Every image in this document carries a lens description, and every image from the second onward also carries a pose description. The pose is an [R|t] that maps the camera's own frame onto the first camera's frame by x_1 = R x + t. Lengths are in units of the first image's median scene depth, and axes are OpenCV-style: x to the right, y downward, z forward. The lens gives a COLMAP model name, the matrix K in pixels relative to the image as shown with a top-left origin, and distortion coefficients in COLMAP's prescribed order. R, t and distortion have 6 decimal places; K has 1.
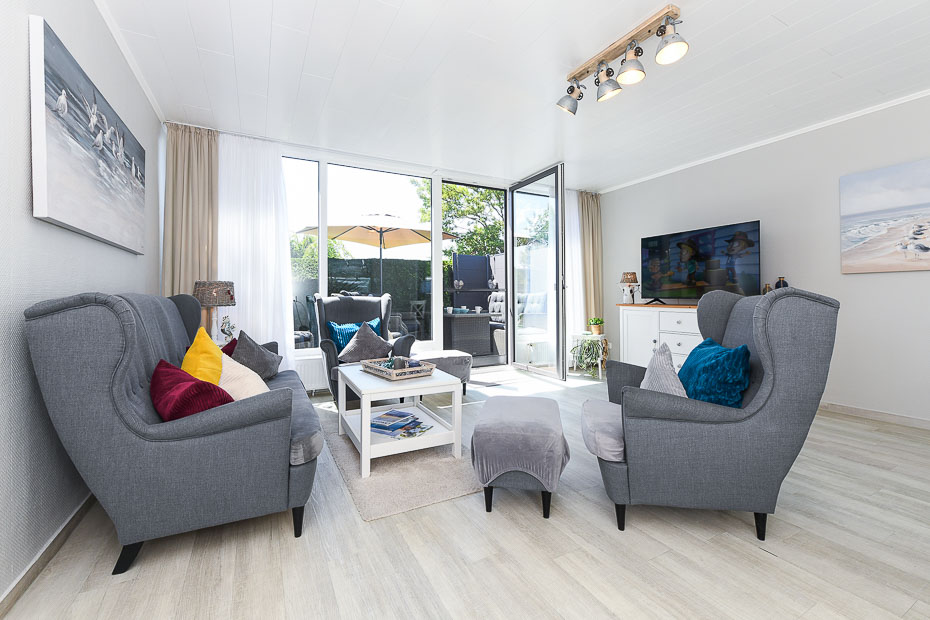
lens RADIAL K [[390.4, 0, 453.4], [0, 390.4, 292.2], [0, 0, 1]] dist [-0.000641, -0.000028]
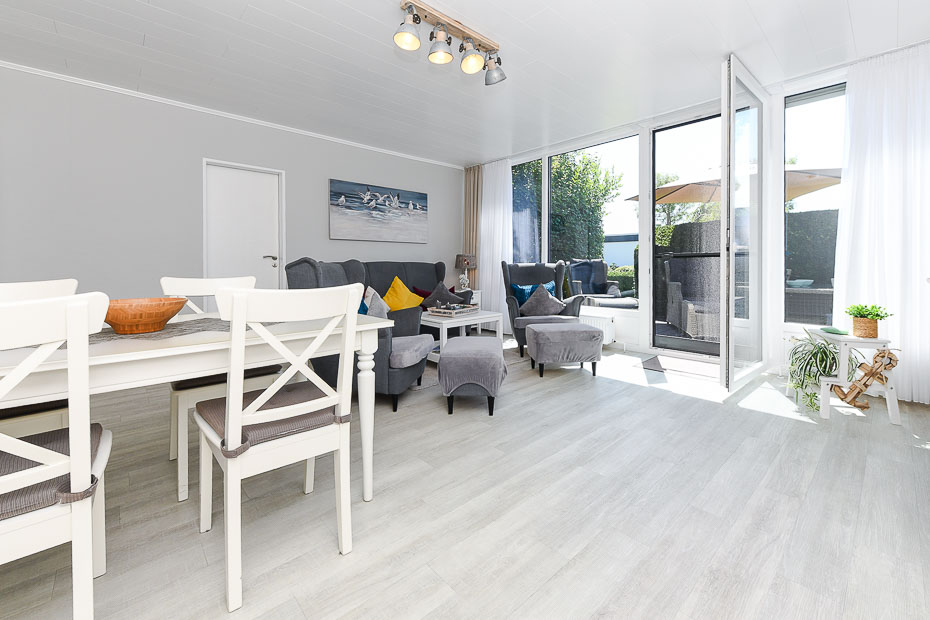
lens RADIAL K [[372.2, 0, 459.9], [0, 372.2, 270.2], [0, 0, 1]] dist [0.002388, -0.000028]
pose [[0.267762, 0.014330, -0.963378, 1.159701], [0.008591, 0.999814, 0.017260, 0.013457], [0.963447, -0.012898, 0.267590, 0.615299]]
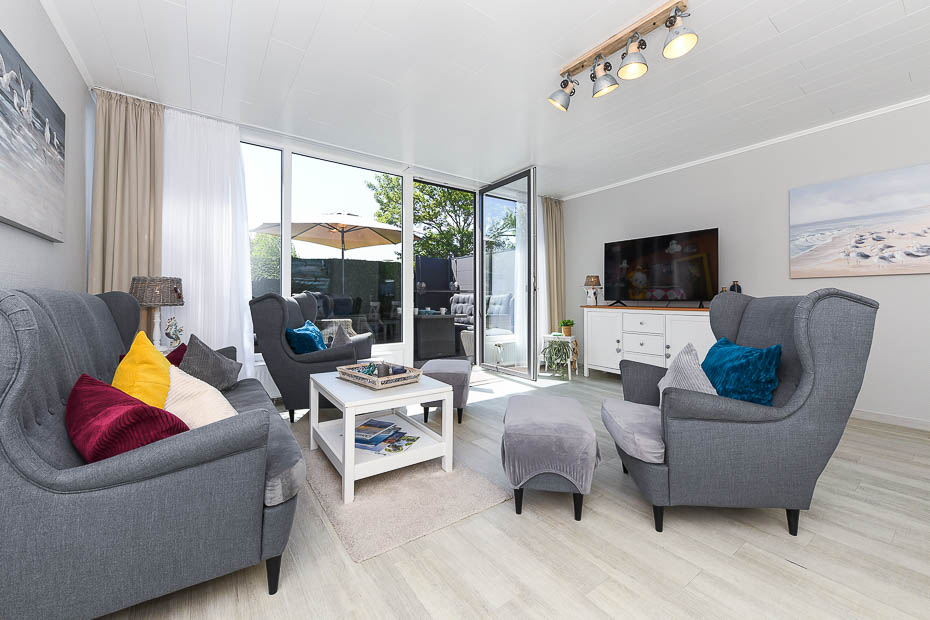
lens RADIAL K [[367.6, 0, 455.9], [0, 367.6, 295.5], [0, 0, 1]] dist [0.000847, -0.000019]
pose [[0.990621, 0.007503, 0.136433, -0.081453], [-0.007793, 0.999968, 0.001595, 0.006933], [-0.136416, -0.002643, 0.990648, 0.123025]]
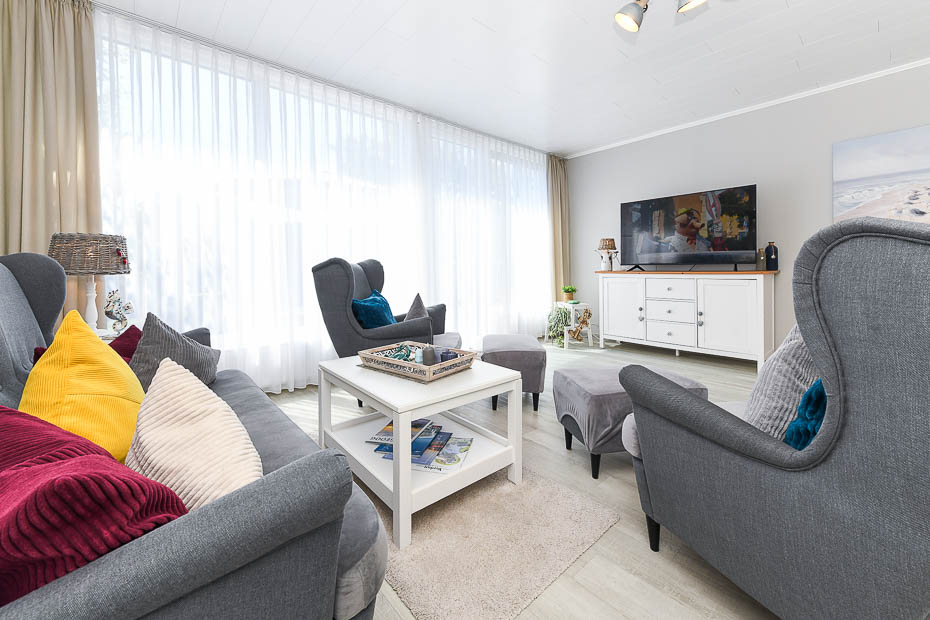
lens RADIAL K [[372.2, 0, 459.9], [0, 372.2, 270.2], [0, 0, 1]] dist [0.002388, -0.000028]
pose [[0.969268, -0.004426, 0.245969, -0.224170], [0.001346, 0.999919, 0.012689, 0.026129], [-0.246005, -0.011968, 0.969195, 0.331116]]
